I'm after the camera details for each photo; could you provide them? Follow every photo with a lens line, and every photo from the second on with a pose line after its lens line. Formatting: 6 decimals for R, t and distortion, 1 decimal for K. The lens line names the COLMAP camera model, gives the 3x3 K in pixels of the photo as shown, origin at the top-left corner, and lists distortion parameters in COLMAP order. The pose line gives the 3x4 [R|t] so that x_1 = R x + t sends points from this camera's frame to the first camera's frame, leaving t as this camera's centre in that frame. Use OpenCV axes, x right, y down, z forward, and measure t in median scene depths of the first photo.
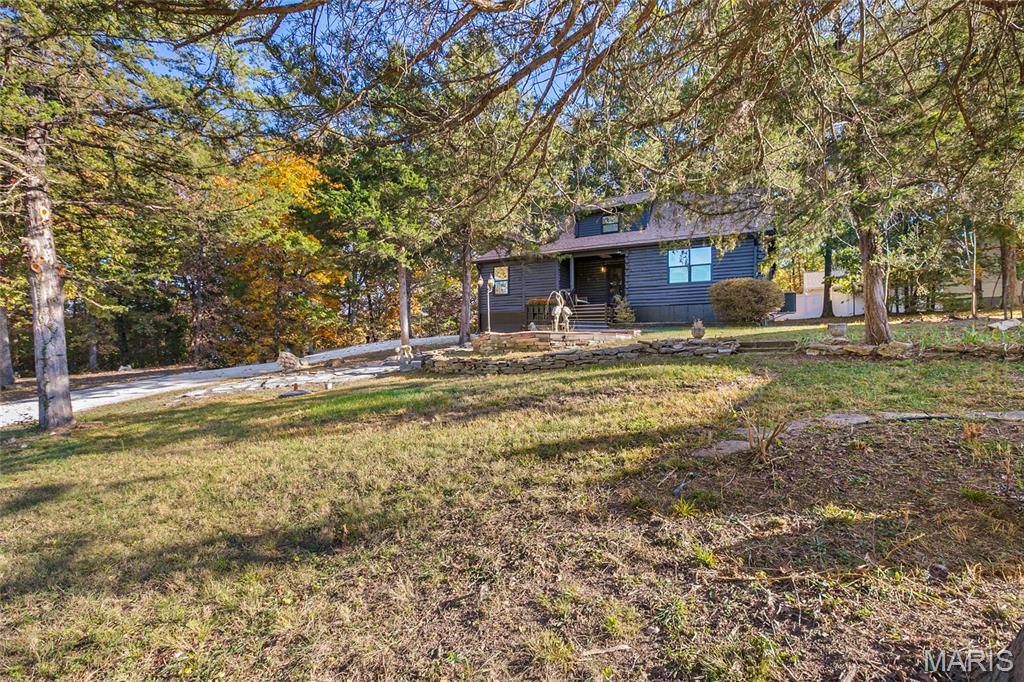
lens RADIAL K [[486.8, 0, 512.0], [0, 486.8, 341.0], [0, 0, 1]] dist [-0.000683, -0.000022]
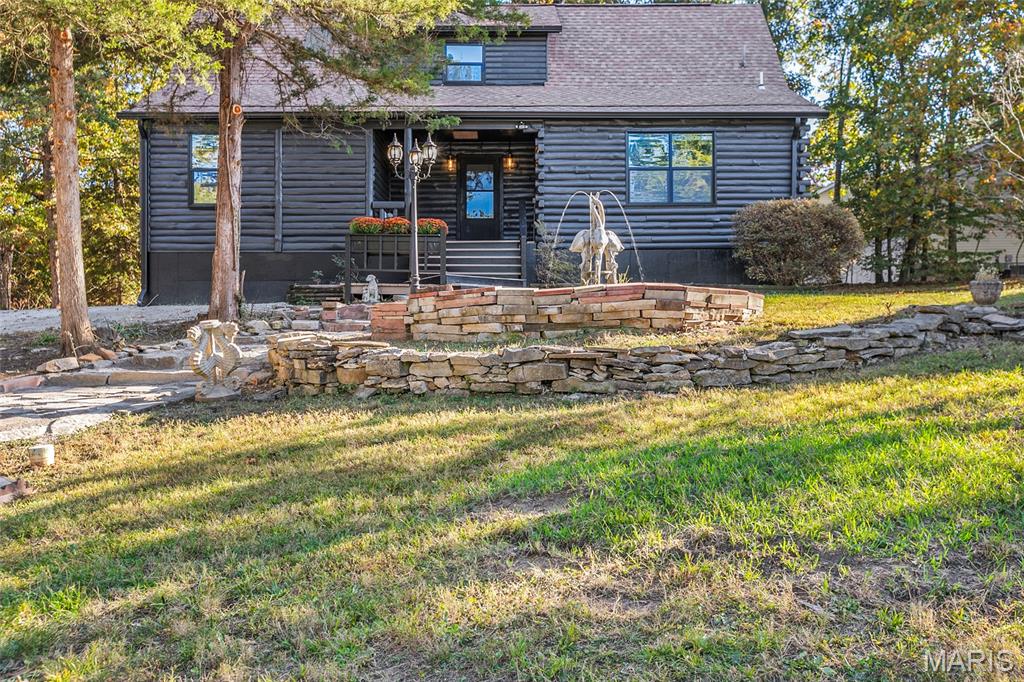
lens RADIAL K [[1014.6, 0, 512.0], [0, 1014.6, 341.0], [0, 0, 1]] dist [0.037513, 0.006648]
pose [[0.859831, 0.002237, 0.510574, -0.277508], [-0.002317, 0.999997, -0.000479, 0.016509], [-0.510574, -0.000771, 0.859834, 0.205644]]
